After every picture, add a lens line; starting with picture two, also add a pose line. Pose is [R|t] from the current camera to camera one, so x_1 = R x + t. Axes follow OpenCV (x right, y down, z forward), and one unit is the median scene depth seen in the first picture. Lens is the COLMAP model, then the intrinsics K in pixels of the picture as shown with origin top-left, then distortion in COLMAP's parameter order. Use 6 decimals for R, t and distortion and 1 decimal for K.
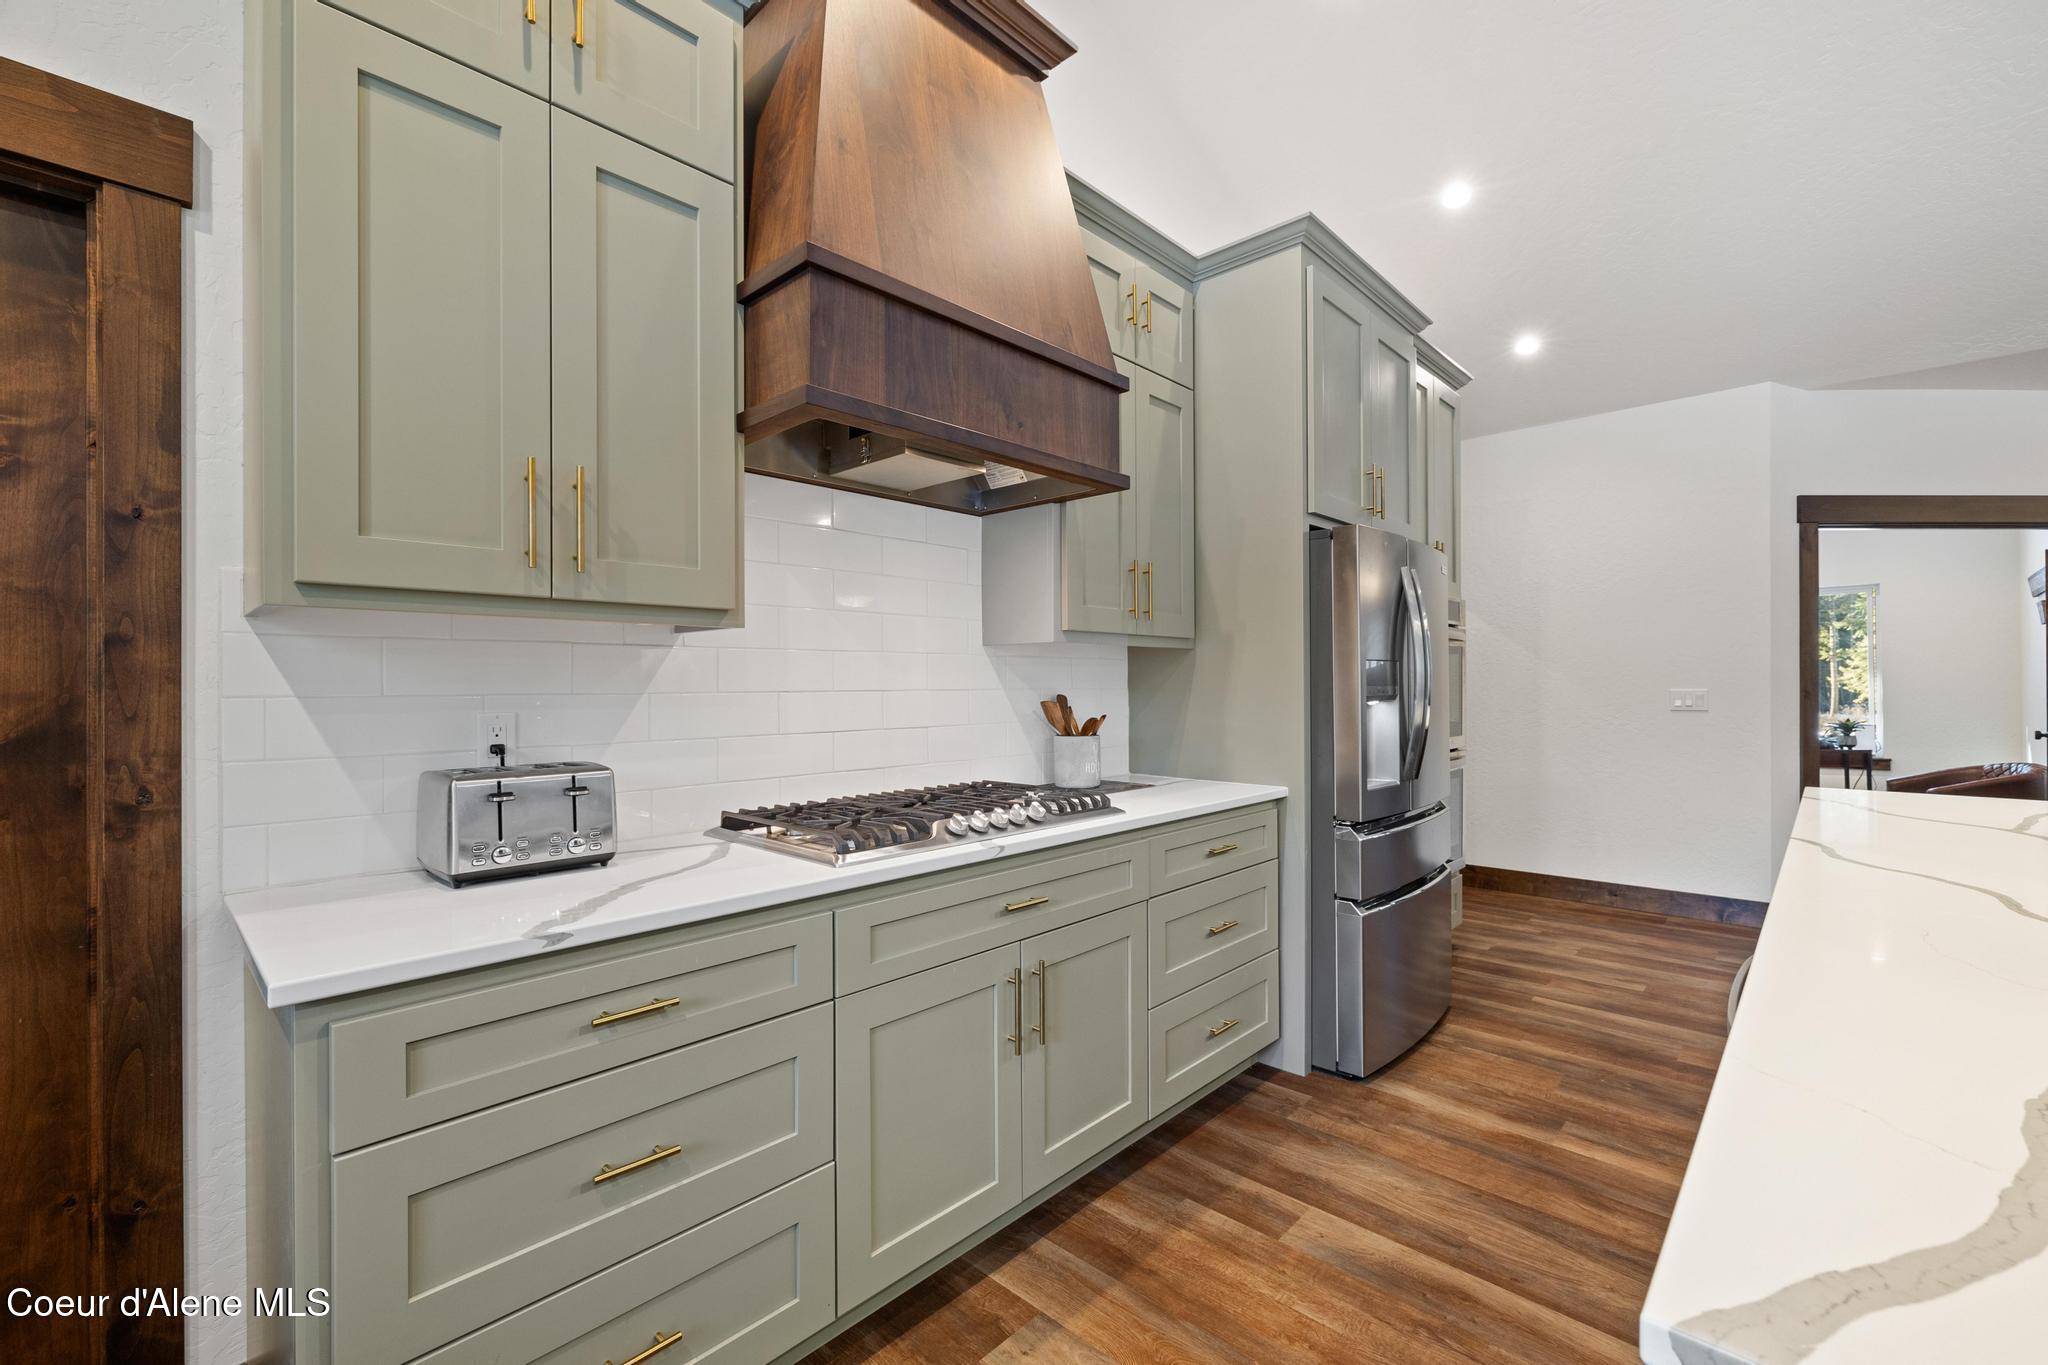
lens RADIAL K [[871.0, 0, 1022.9], [0, 871.0, 675.3], [0, 0, 1]] dist [-0.002639, 0.000375]
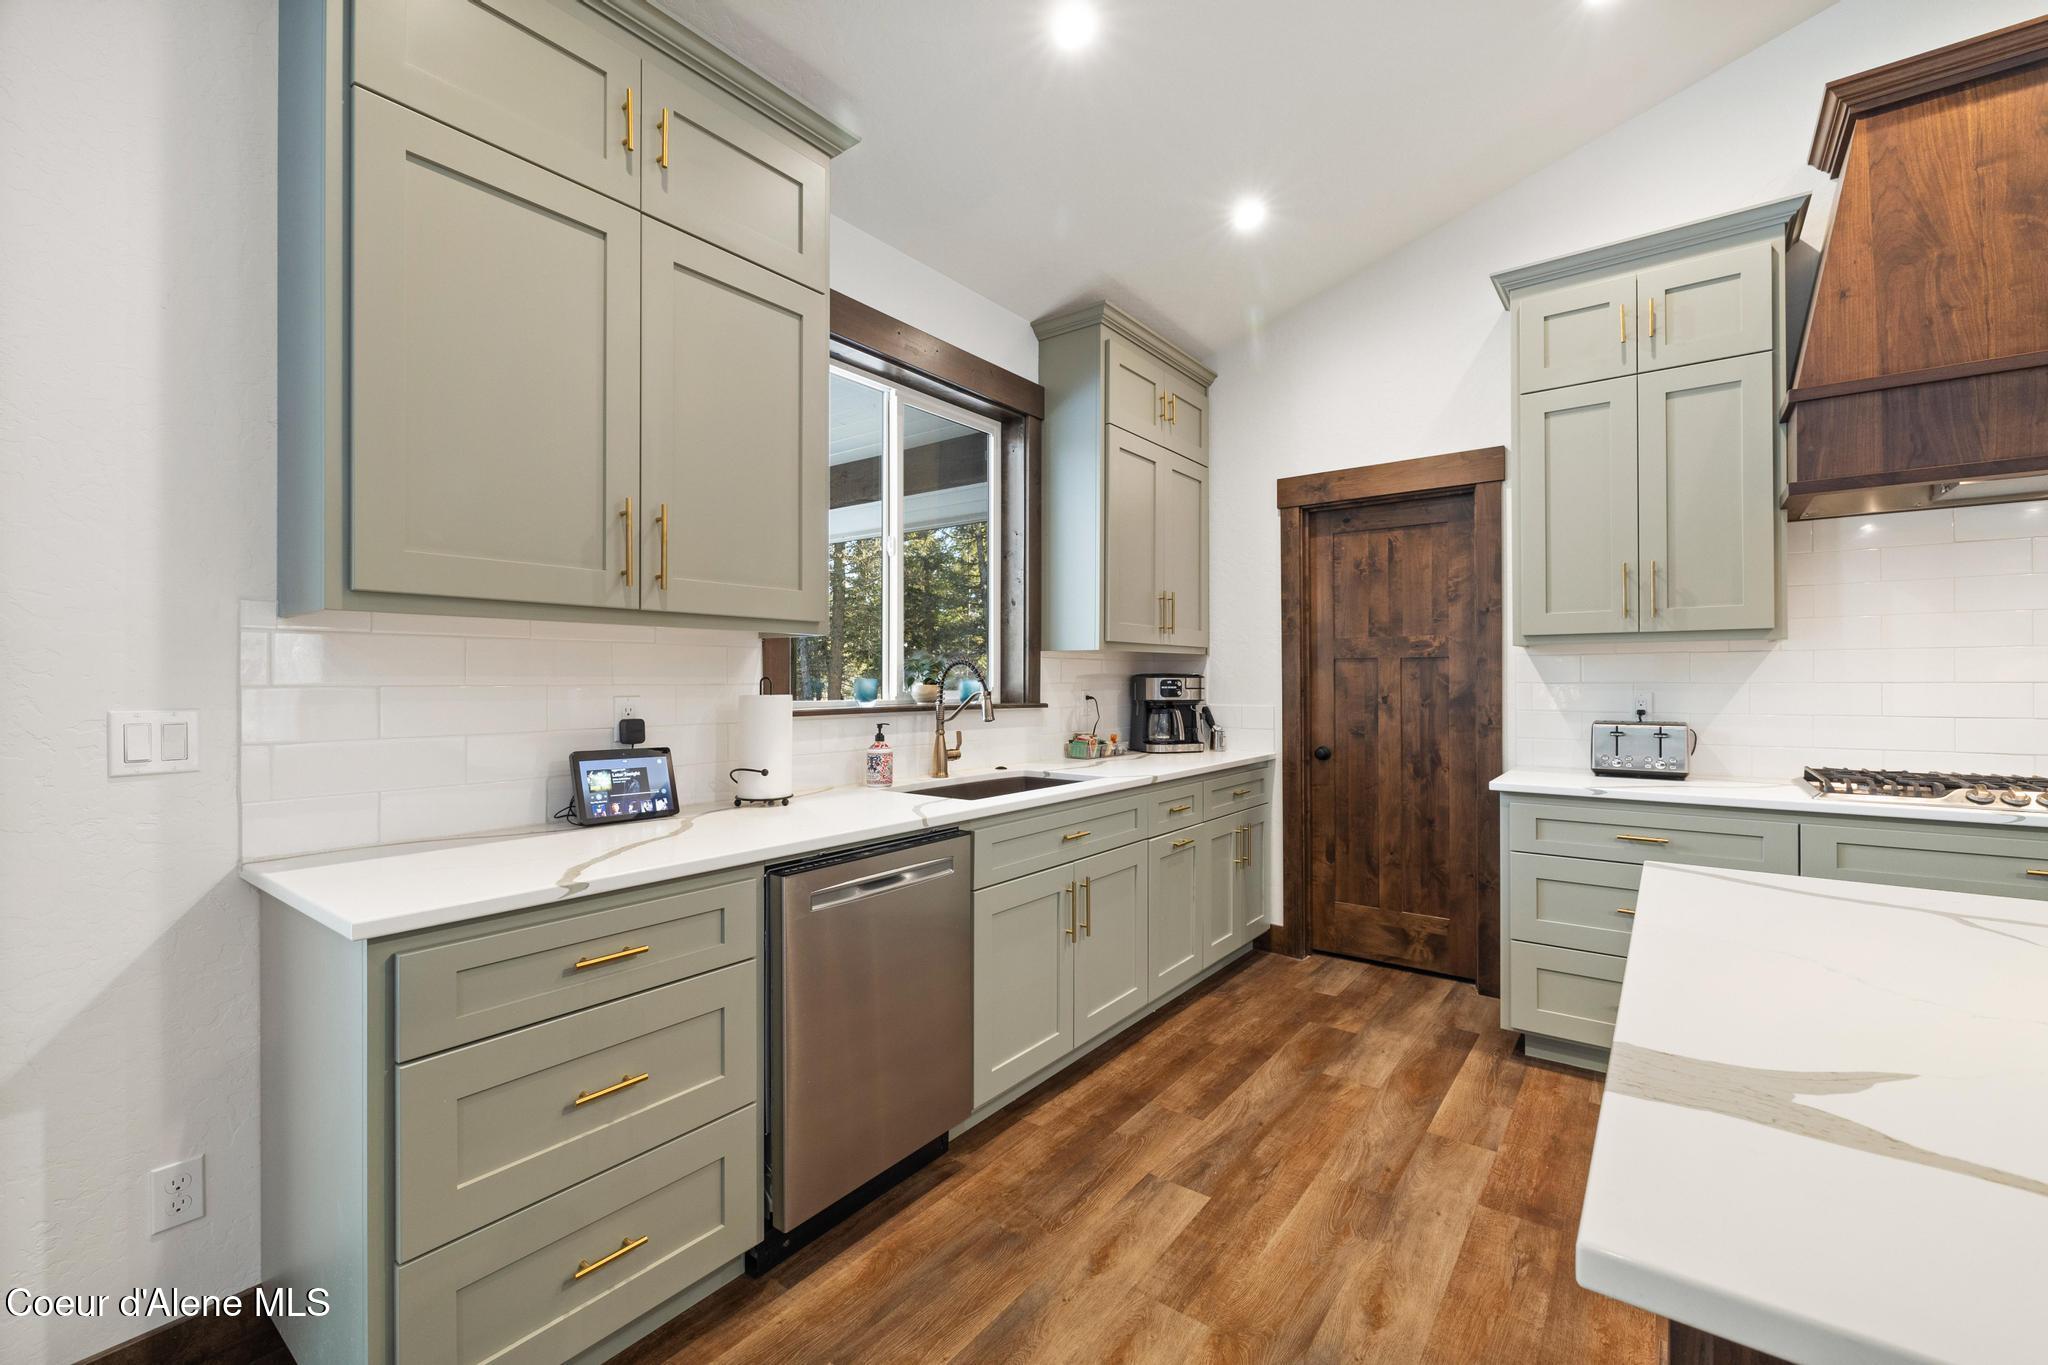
lens RADIAL K [[871.0, 0, 1041.0], [0, 871.0, 683.5], [0, 0, 1]] dist [-0.002639, 0.000375]
pose [[0.124965, 0.006241, -0.992142, 1.061463], [0.005889, 0.999958, 0.007032, 0.002826], [0.992144, -0.006722, 0.124923, -0.484831]]
